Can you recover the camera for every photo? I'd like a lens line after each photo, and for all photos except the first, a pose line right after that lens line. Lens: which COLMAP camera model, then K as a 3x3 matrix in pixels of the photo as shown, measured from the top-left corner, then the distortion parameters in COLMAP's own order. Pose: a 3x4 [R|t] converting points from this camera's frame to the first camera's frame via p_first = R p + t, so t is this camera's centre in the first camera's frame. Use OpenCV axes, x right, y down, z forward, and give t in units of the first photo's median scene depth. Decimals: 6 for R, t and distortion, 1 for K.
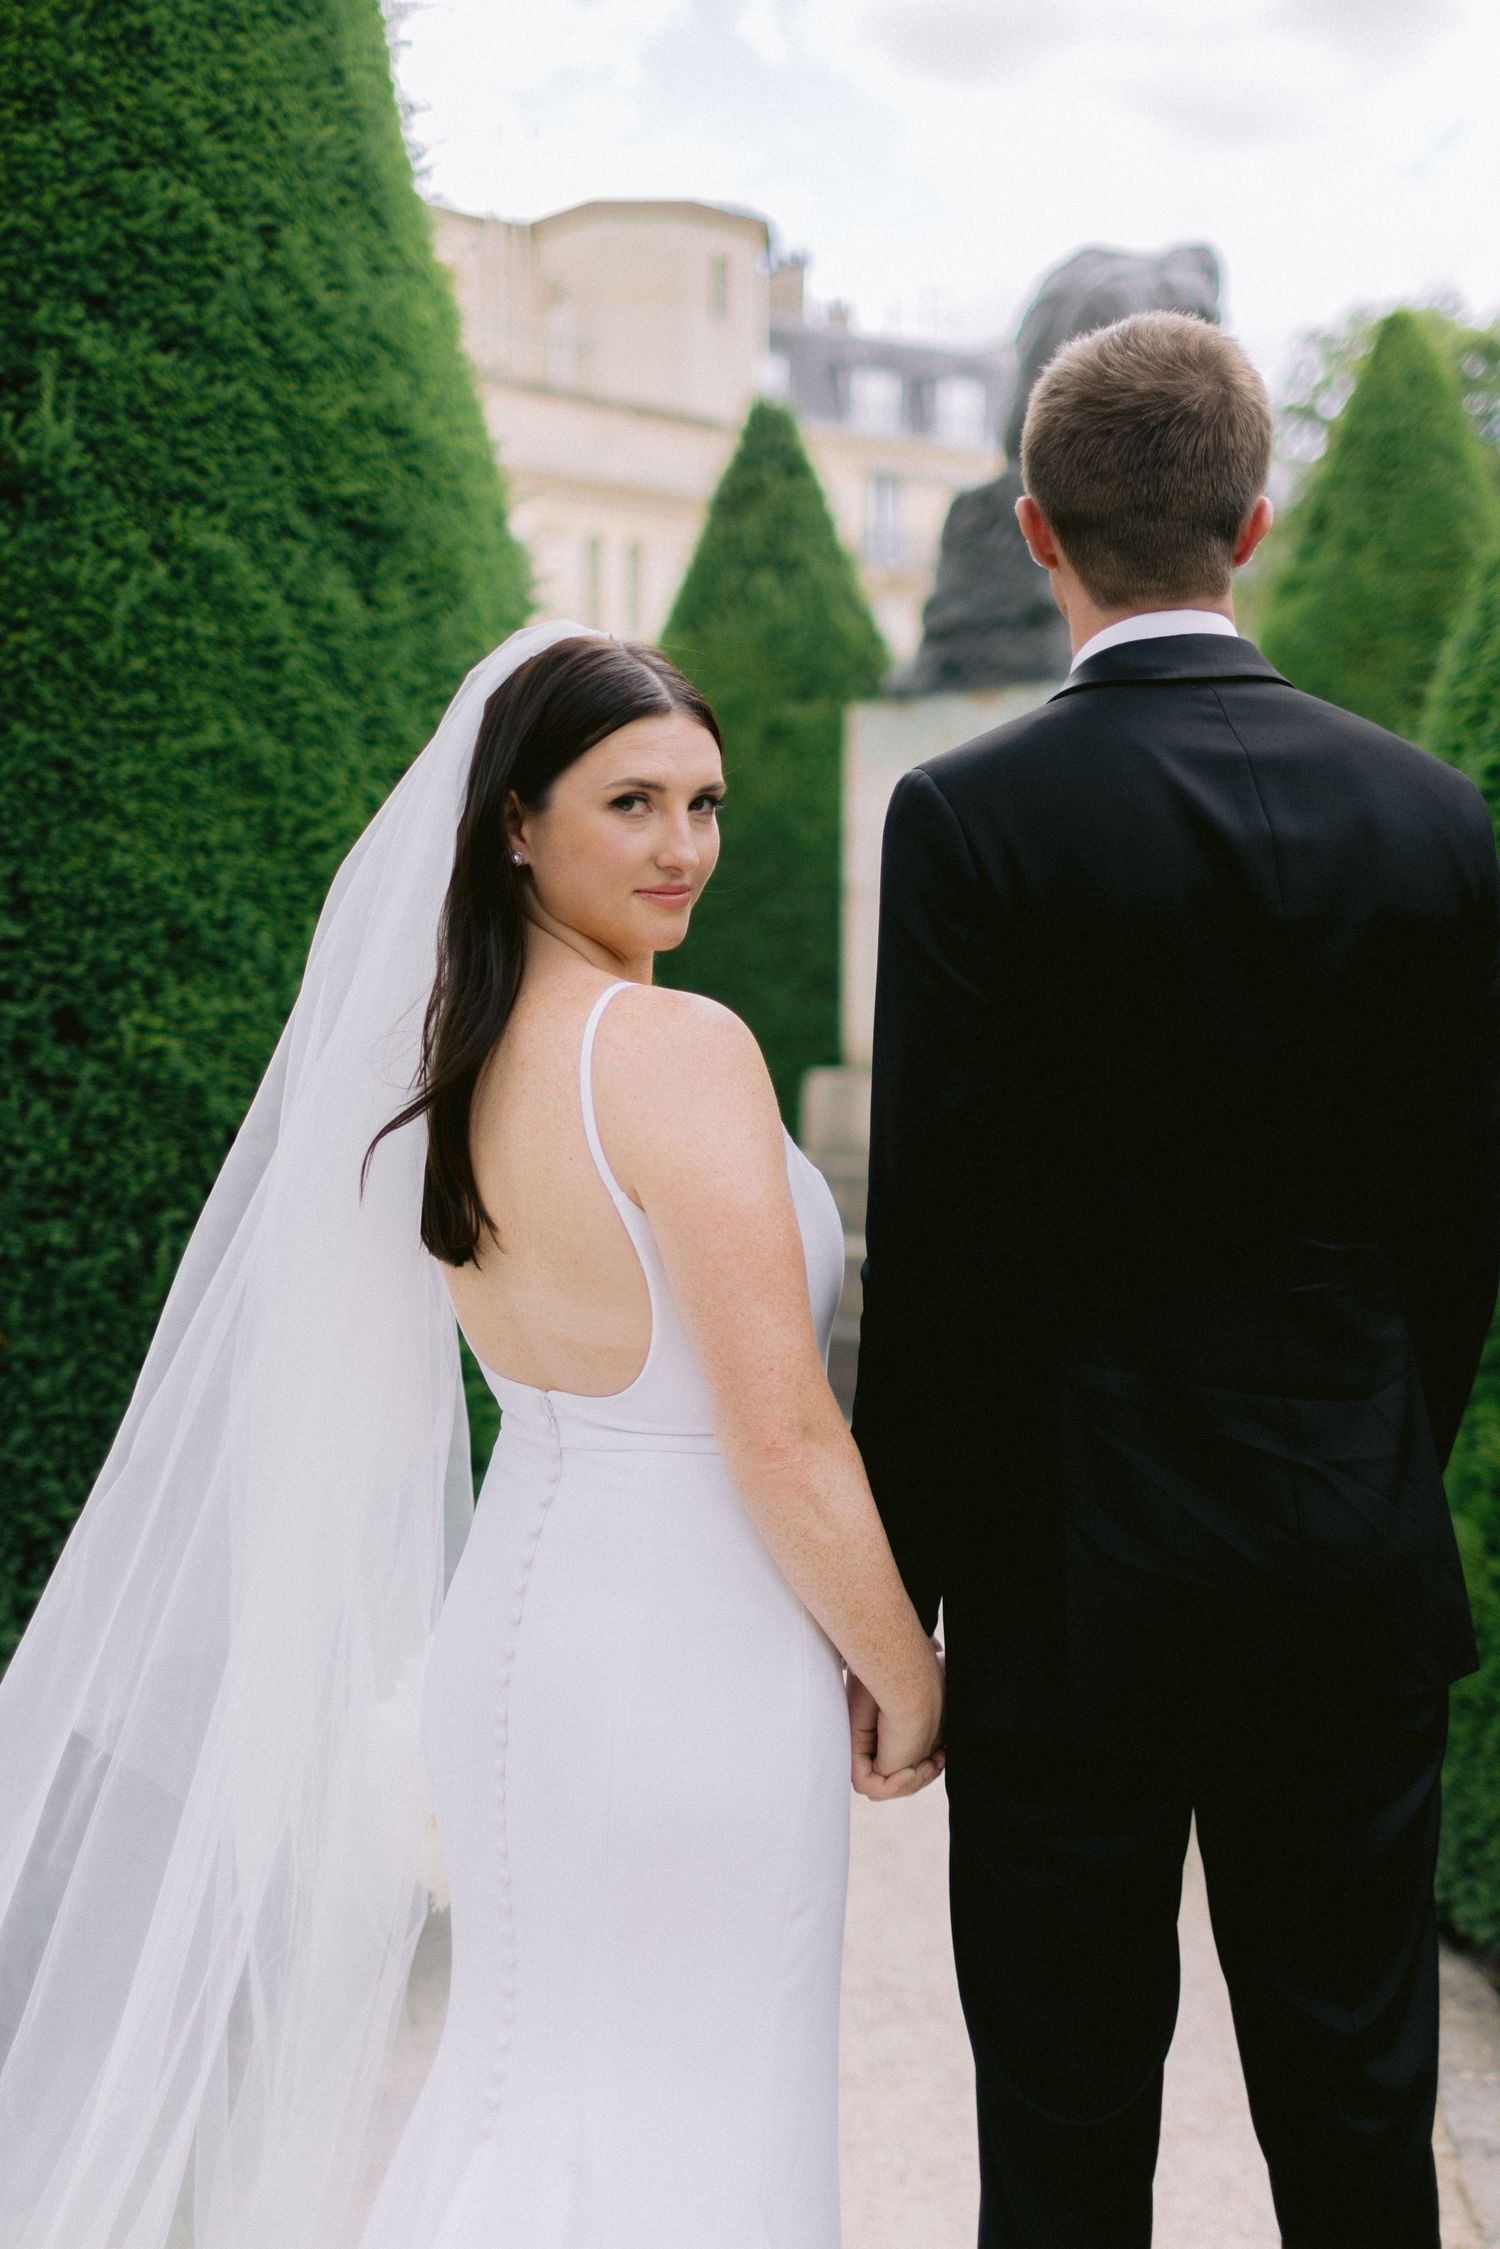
lens RADIAL K [[4054.3, 0, 748.6], [0, 4054.3, 1120.3], [0, 0, 1]] dist [0.012883, 0.000000]
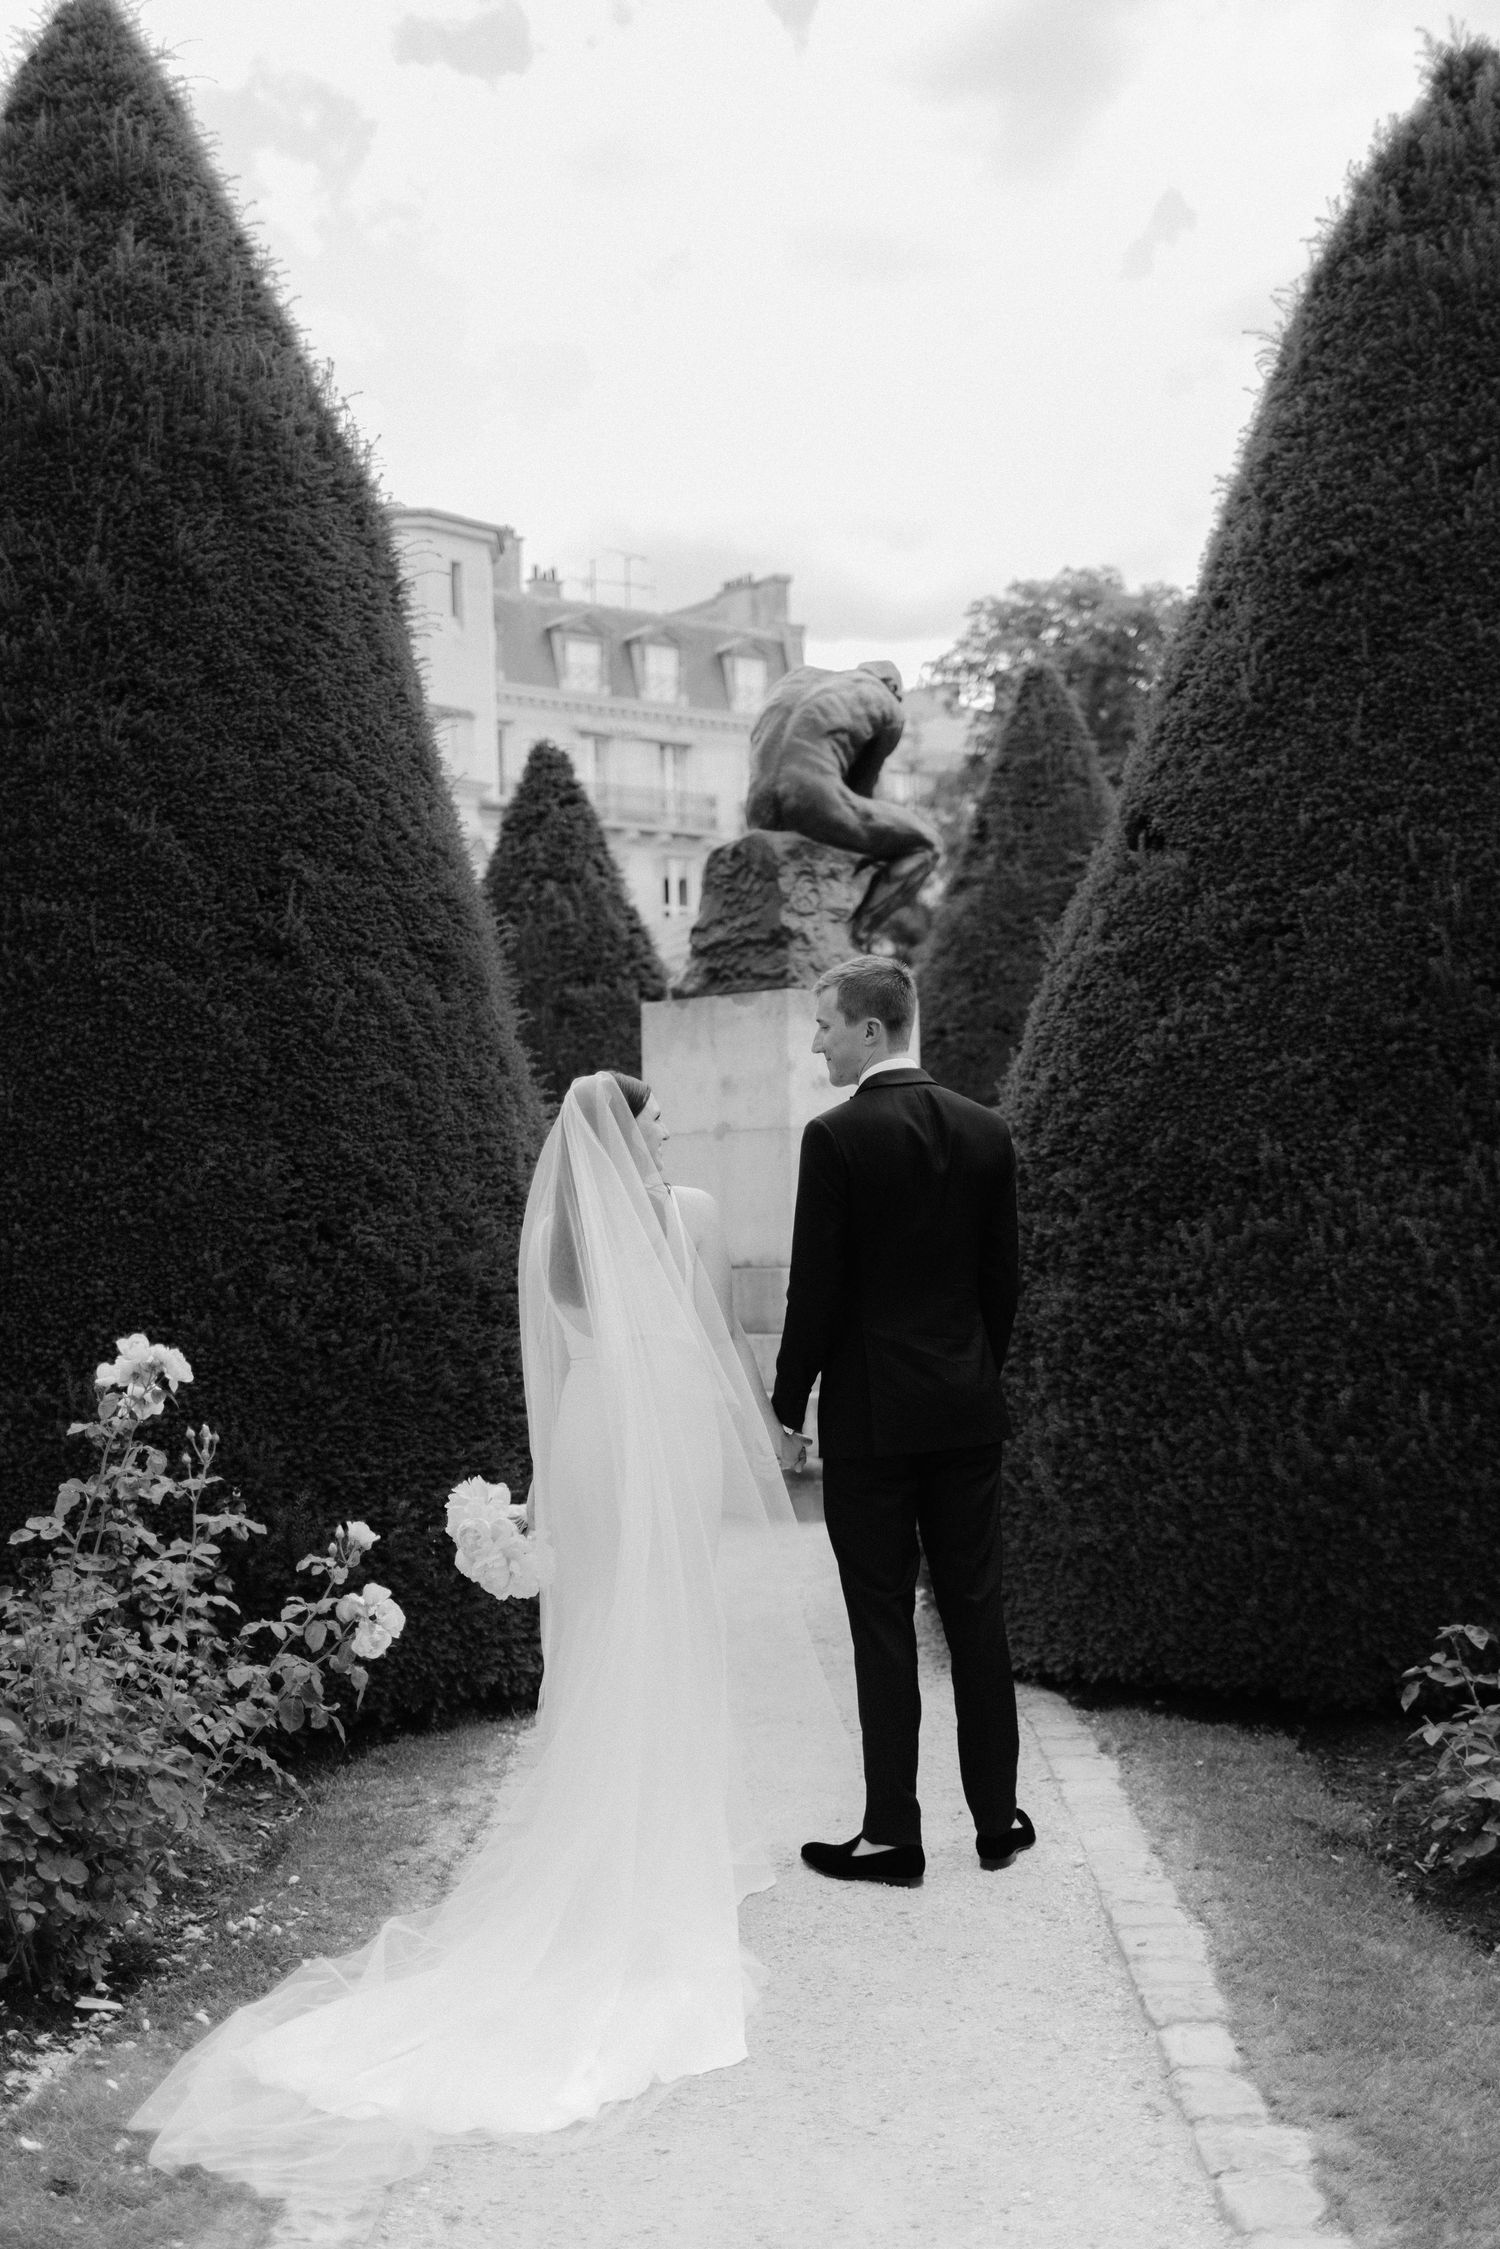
lens RADIAL K [[4054.3, 0, 751.3], [0, 4054.3, 1125.8], [0, 0, 1]] dist [0.012883, 0.000000]
pose [[0.996839, -0.023646, 0.075850, -0.100592], [0.027751, 0.998181, -0.053527, 0.032606], [-0.074446, 0.055462, 0.995682, -0.871239]]
